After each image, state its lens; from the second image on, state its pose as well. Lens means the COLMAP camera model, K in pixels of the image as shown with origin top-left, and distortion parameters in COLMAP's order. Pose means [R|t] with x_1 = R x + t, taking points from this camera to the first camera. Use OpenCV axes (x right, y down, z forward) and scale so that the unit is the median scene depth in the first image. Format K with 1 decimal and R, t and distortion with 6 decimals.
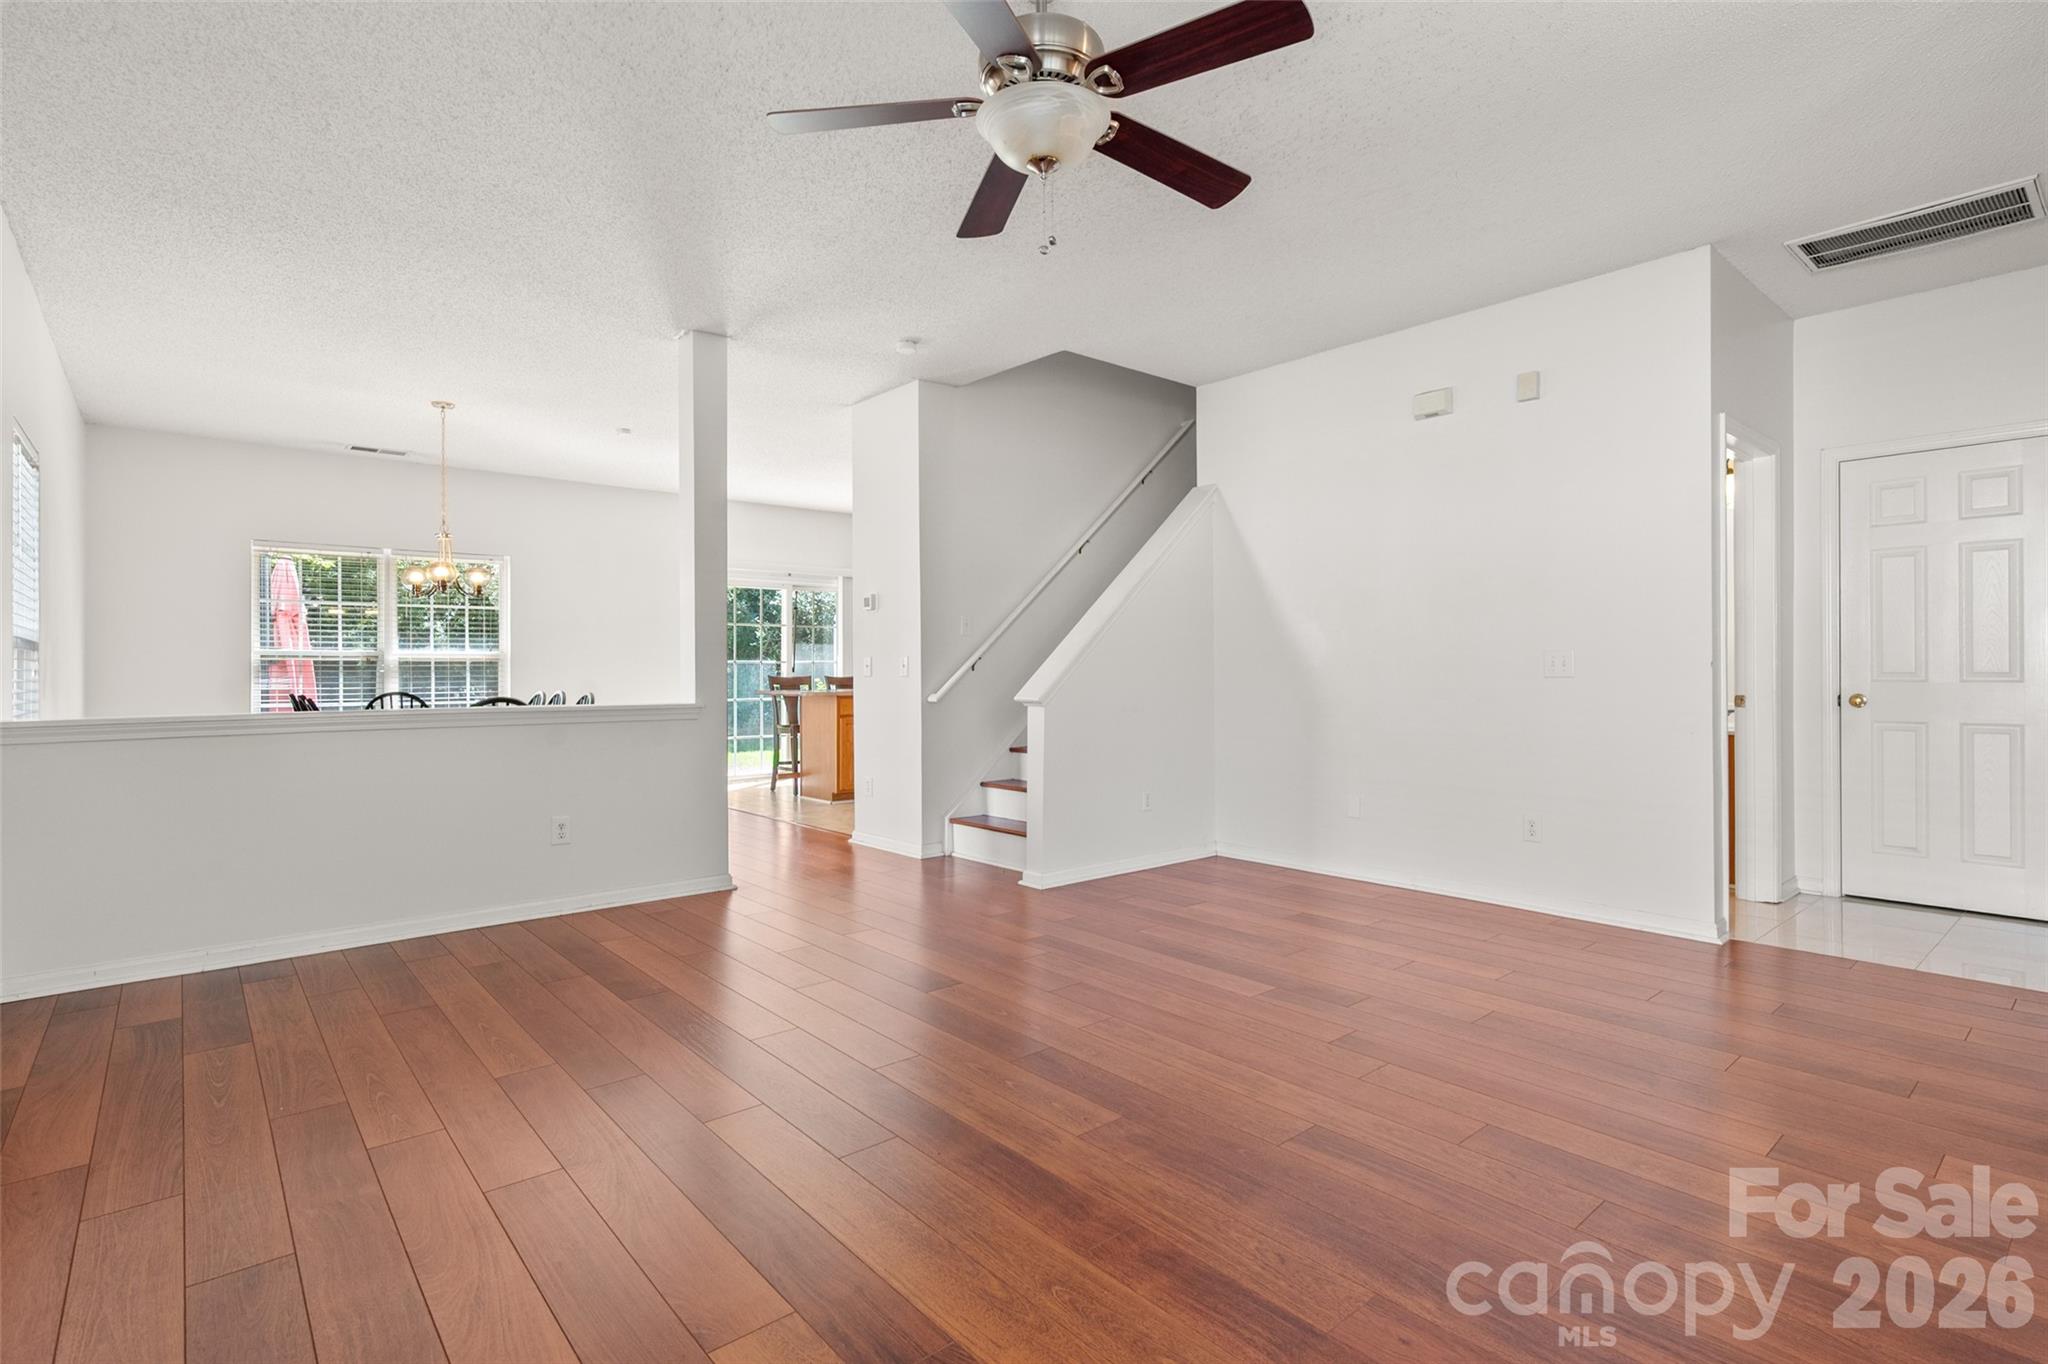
lens RADIAL K [[972.3, 0, 1024.0], [0, 972.3, 682.0], [0, 0, 1]] dist [0.001006, 0.000114]
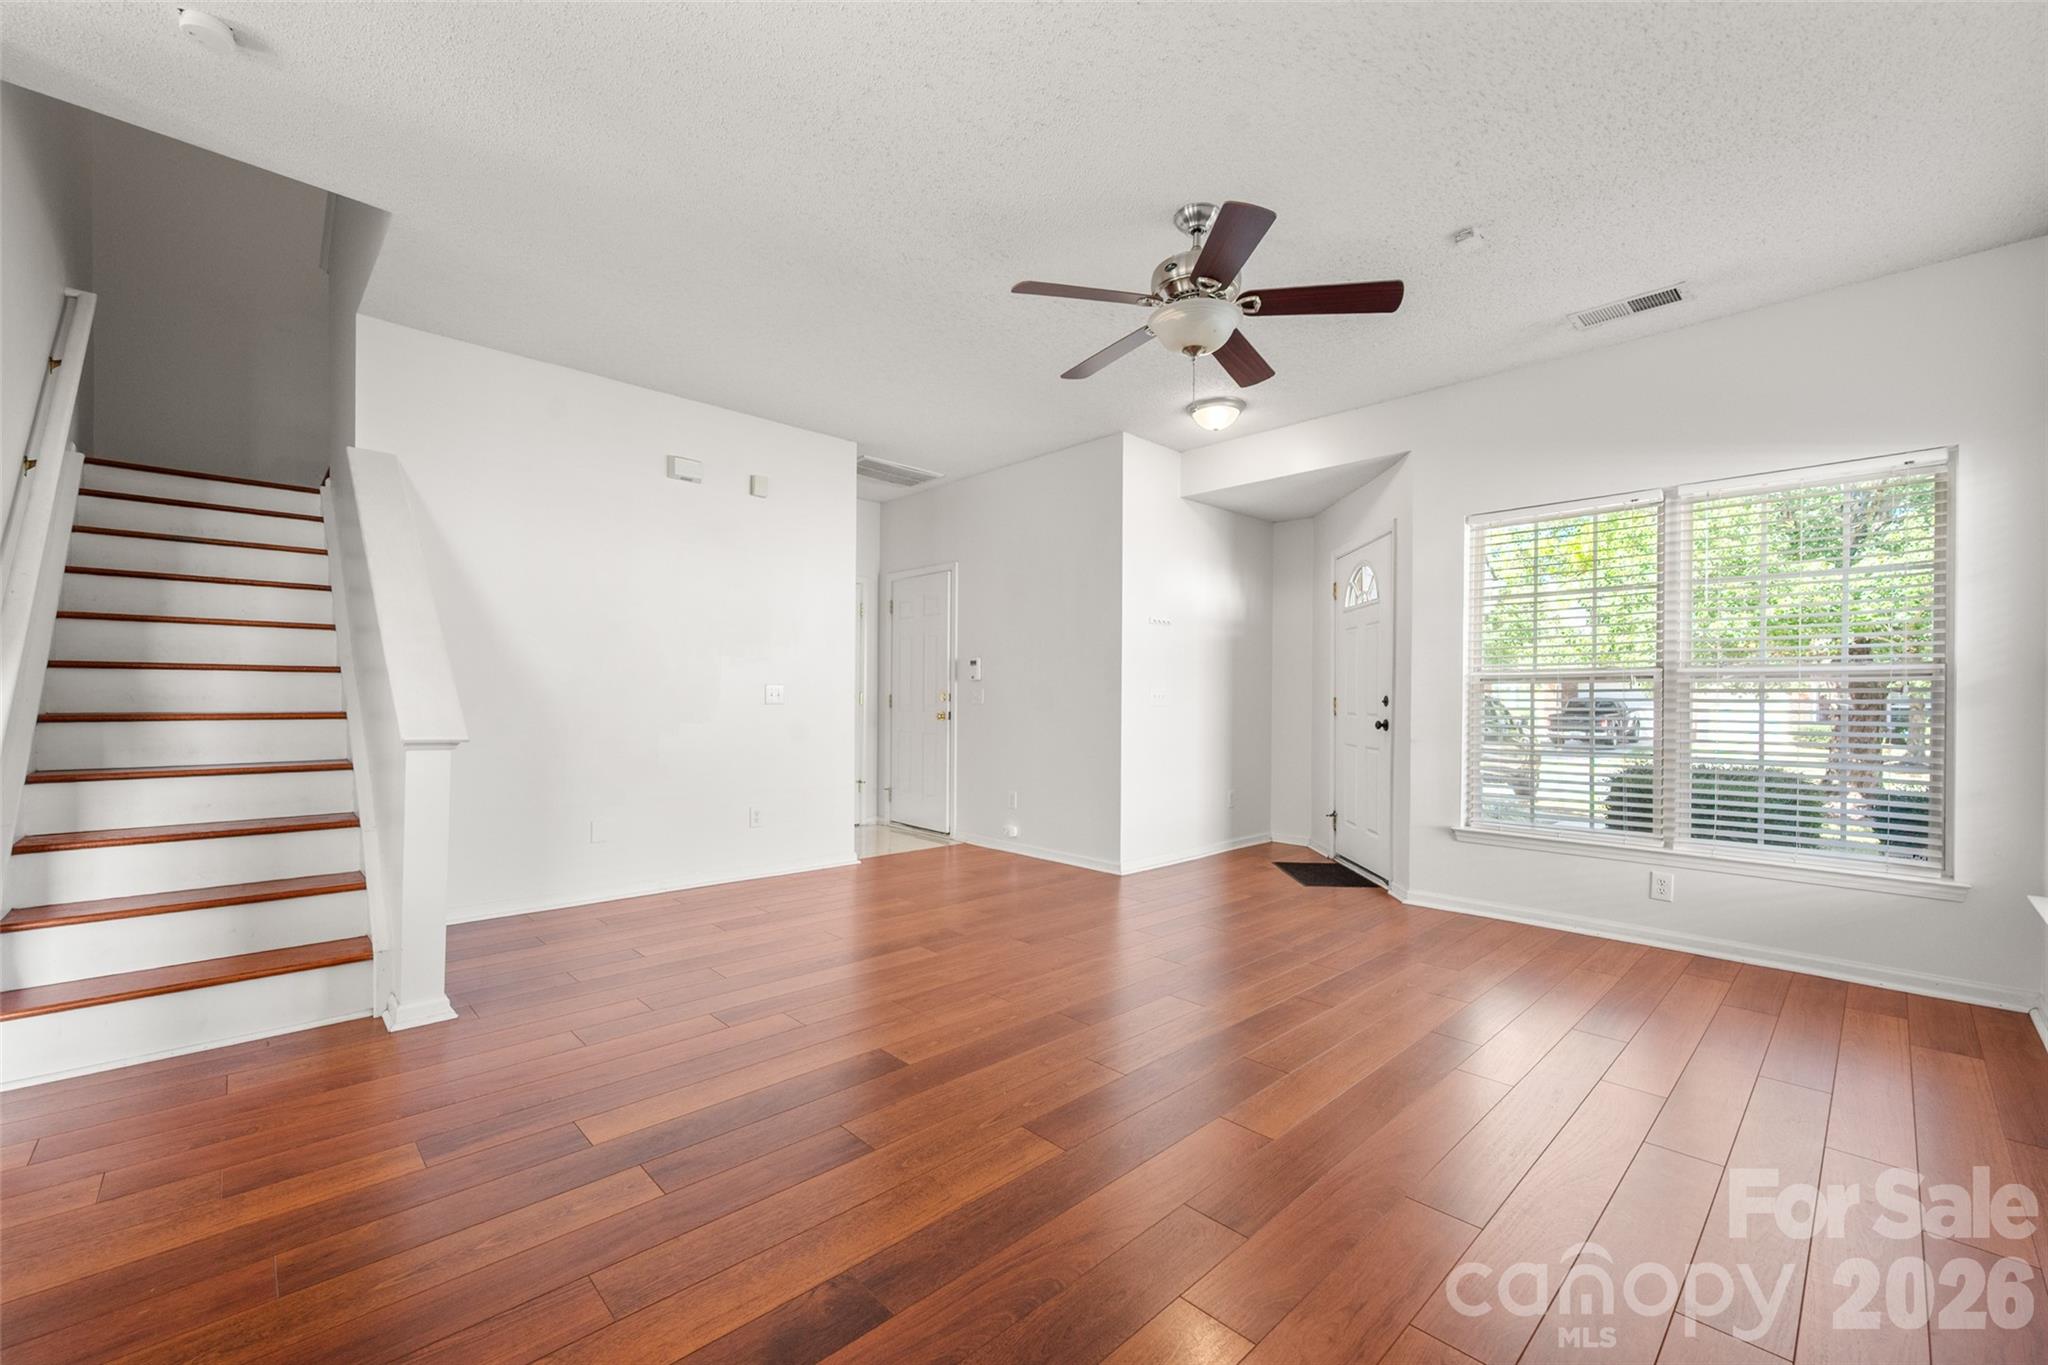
lens RADIAL K [[836.0, 0, 1024.3], [0, 836.0, 694.5], [0, 0, 1]] dist [-0.000451, -0.000232]
pose [[-0.055826, 0.007917, 0.998409, -0.665079], [0.005240, 0.999957, -0.007637, -0.005625], [-0.998427, 0.004805, -0.055865, 0.726948]]
